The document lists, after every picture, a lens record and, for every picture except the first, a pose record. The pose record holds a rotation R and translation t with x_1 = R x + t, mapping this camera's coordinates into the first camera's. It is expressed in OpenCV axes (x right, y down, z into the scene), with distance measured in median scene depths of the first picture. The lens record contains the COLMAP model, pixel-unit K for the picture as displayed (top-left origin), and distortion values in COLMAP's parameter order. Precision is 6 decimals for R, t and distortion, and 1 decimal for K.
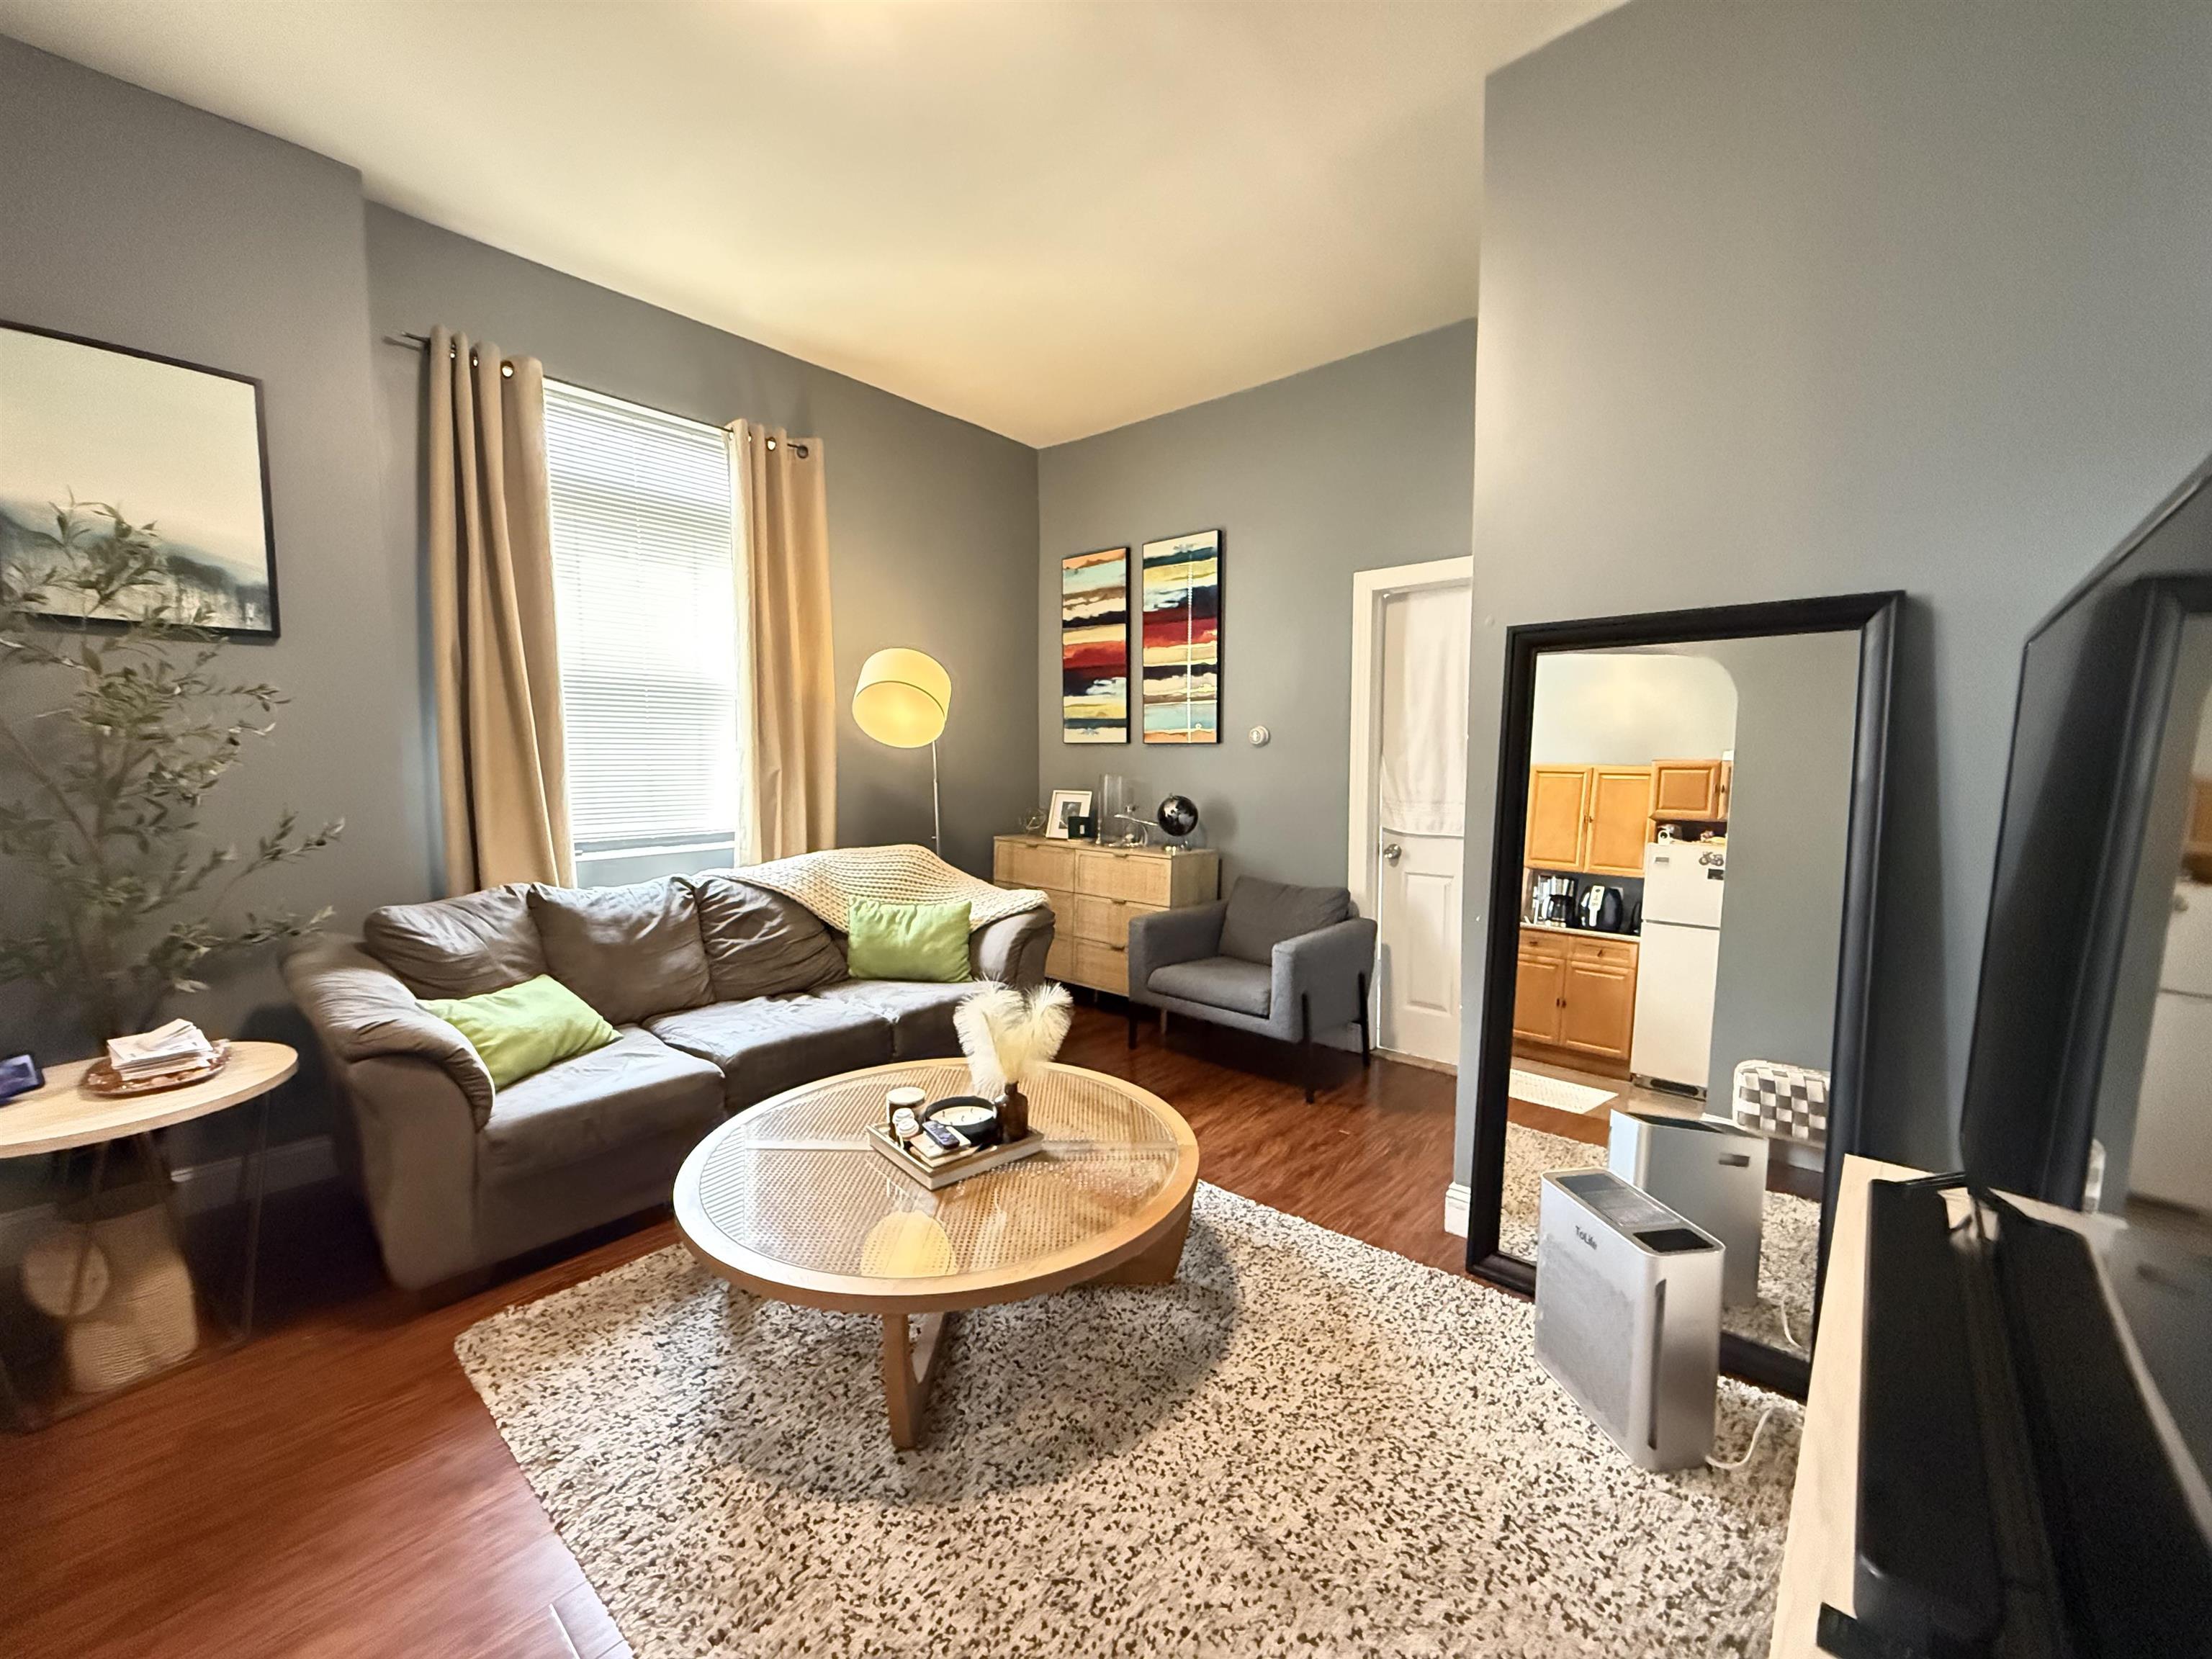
lens RADIAL K [[882.3, 0, 1098.5], [0, 882.3, 824.6], [0, 0, 1]] dist [-0.000569, -0.000130]
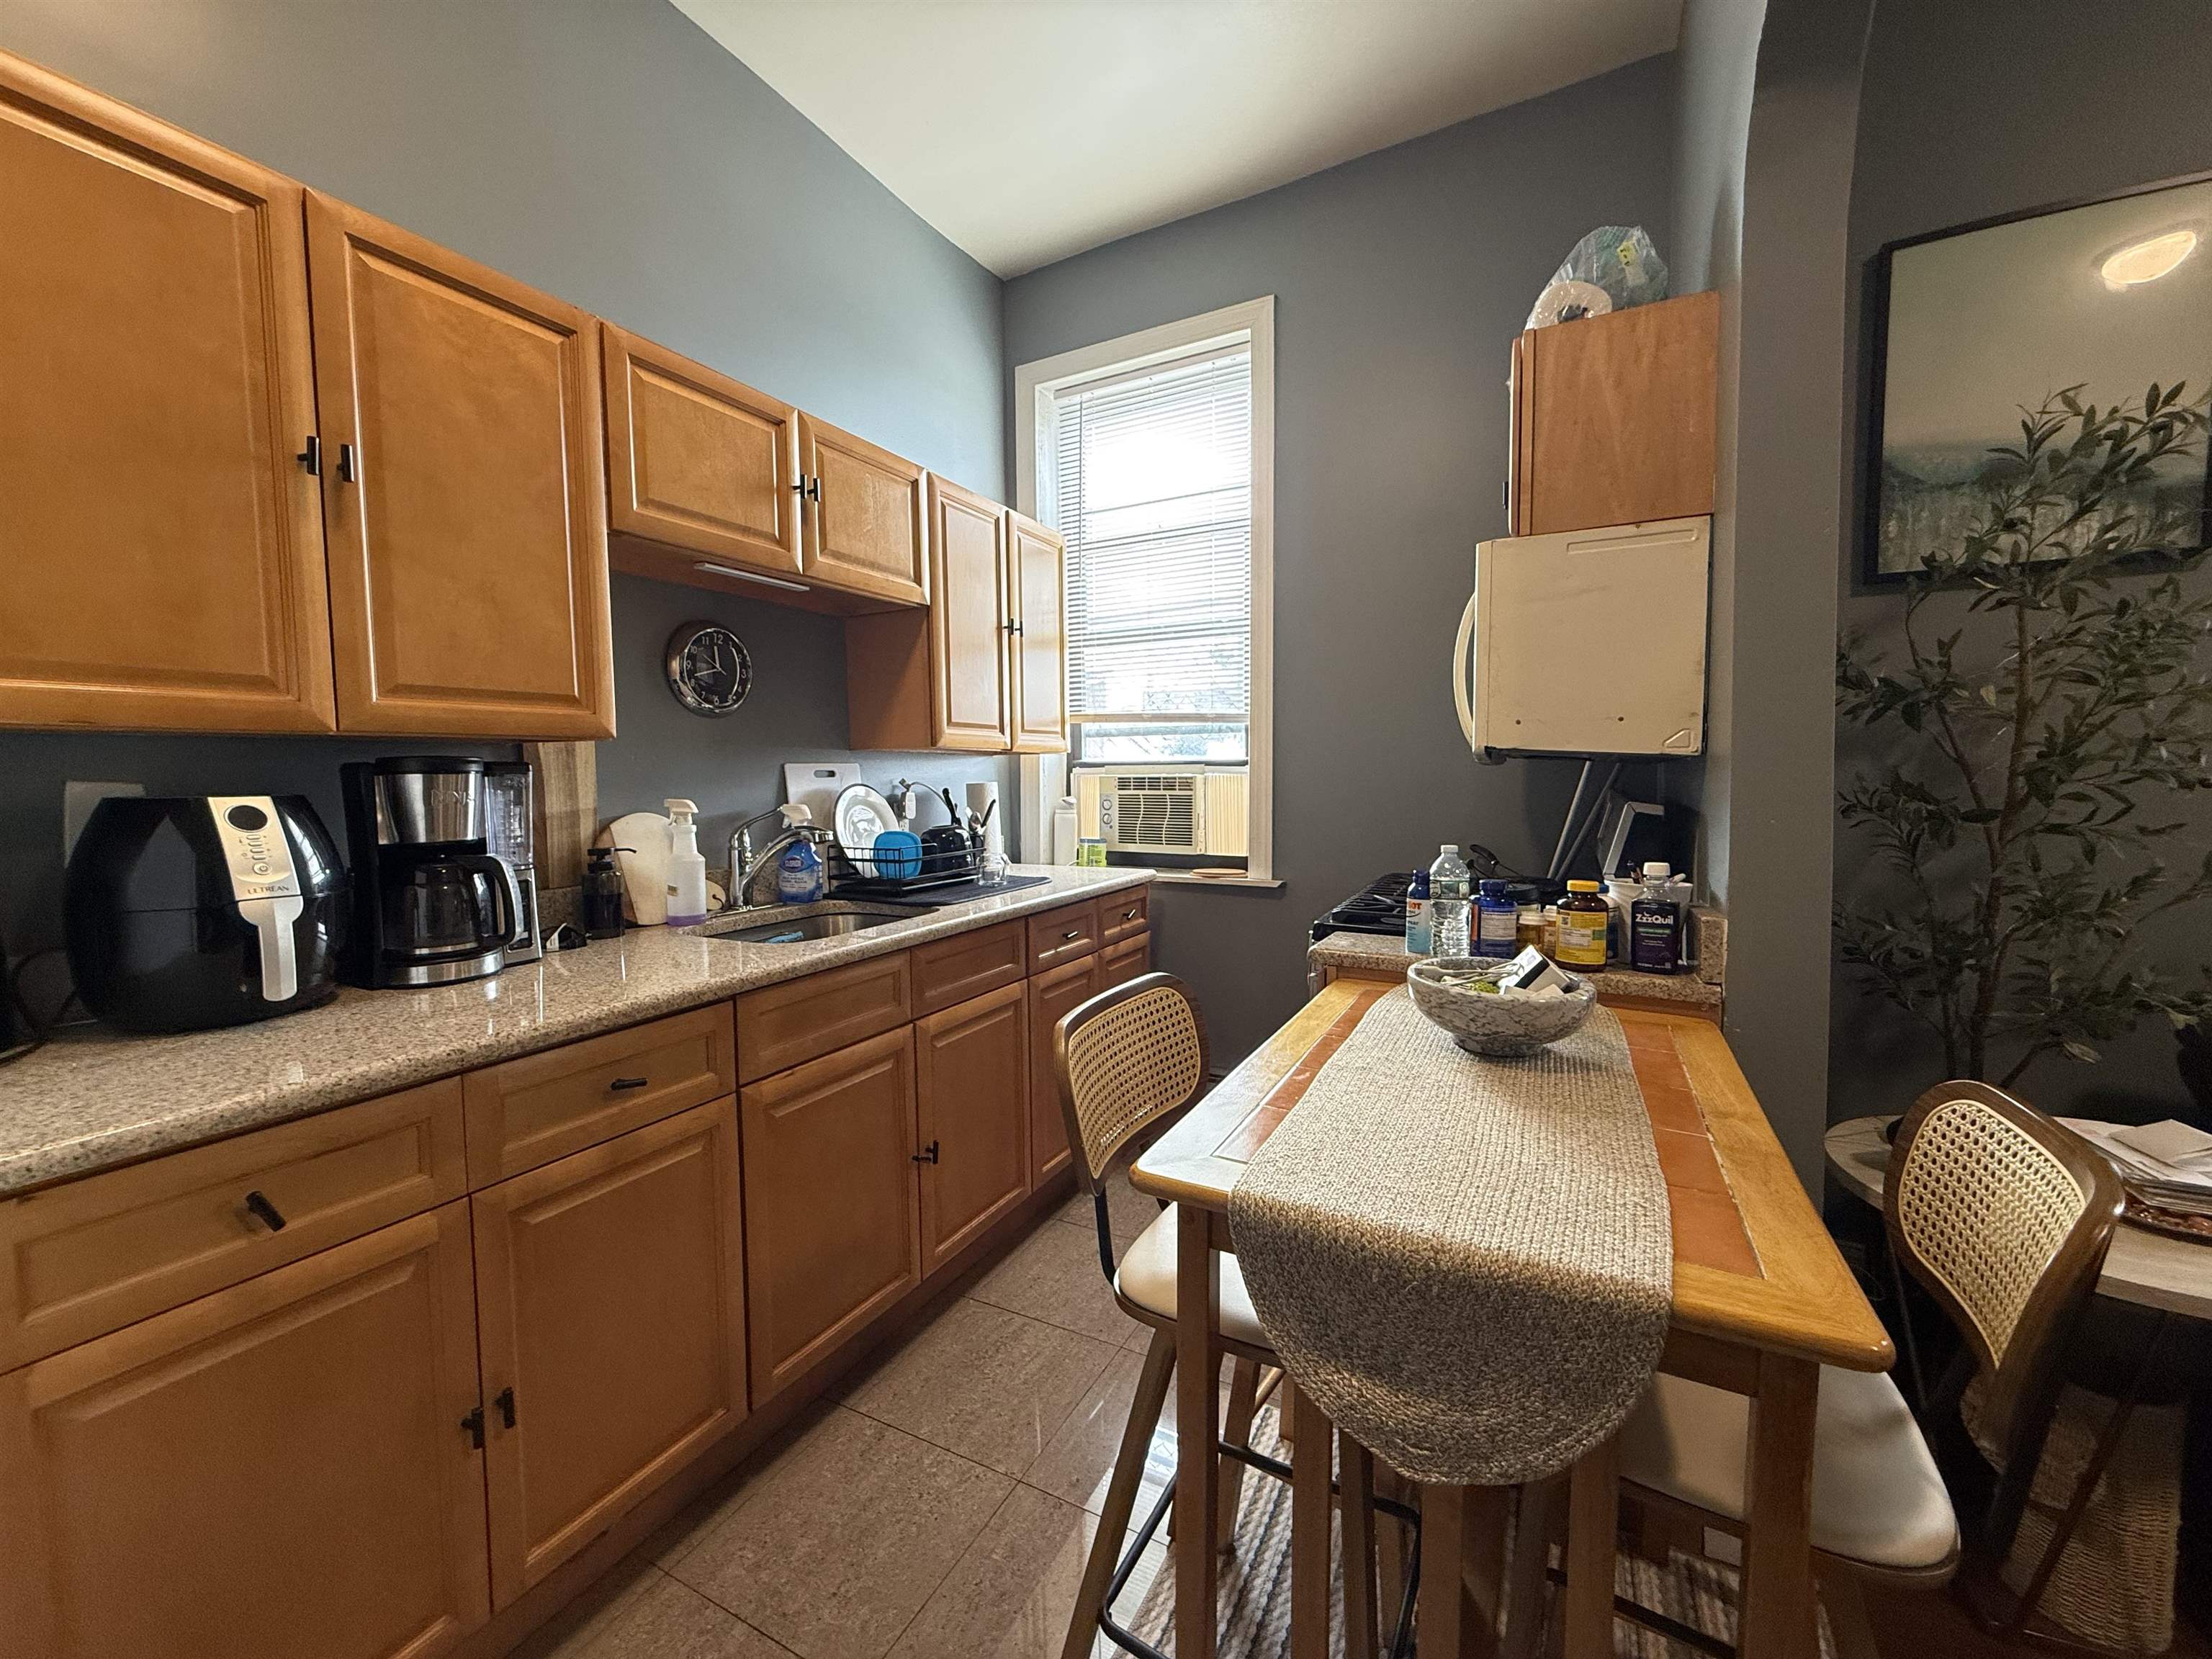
lens RADIAL K [[877.1, 0, 1099.9], [0, 877.1, 828.3], [0, 0, 1]] dist [0.000187, 0.000578]
pose [[0.230480, 0.056938, -0.971410, -0.370442], [-0.068730, 0.996746, 0.042116, 0.018380], [0.970647, 0.057058, 0.233644, 0.033910]]
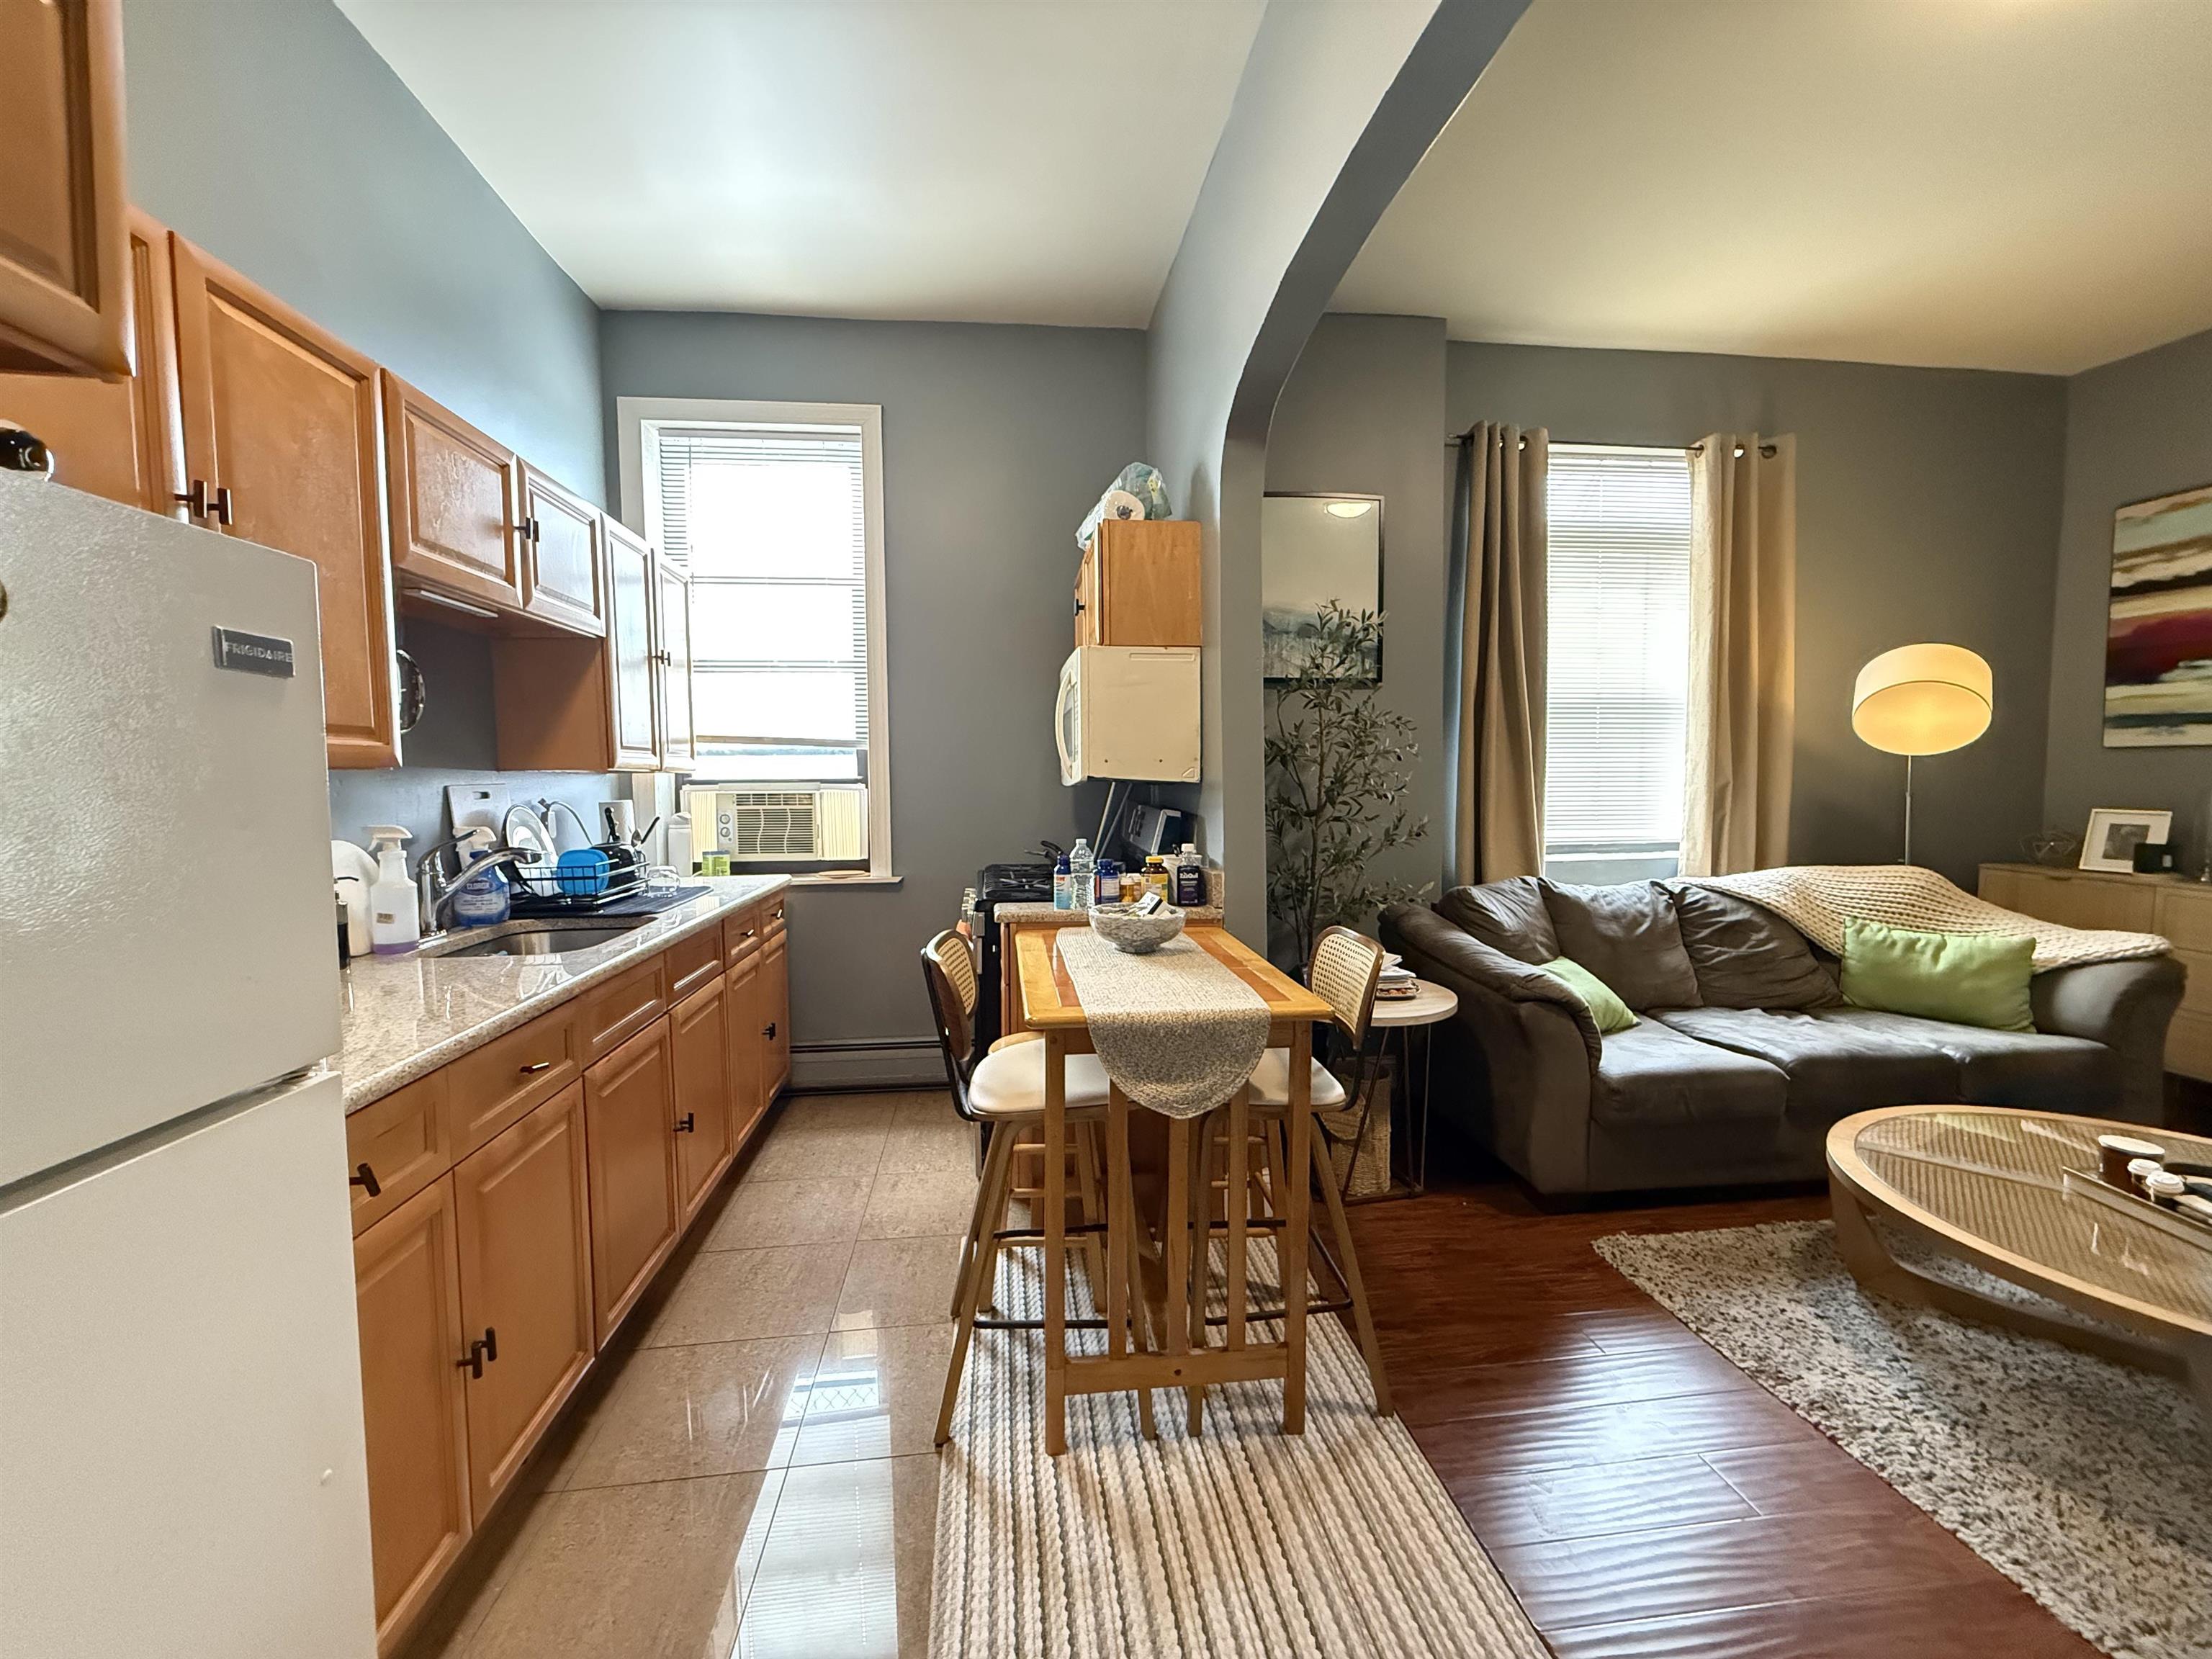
lens RADIAL K [[877.1, 0, 1099.9], [0, 877.1, 828.3], [0, 0, 1]] dist [0.000187, 0.000578]
pose [[0.742936, 0.032225, -0.668586, -0.269350], [-0.043973, 0.999032, -0.000710, 0.025228], [0.667916, 0.029928, 0.743635, -0.227098]]
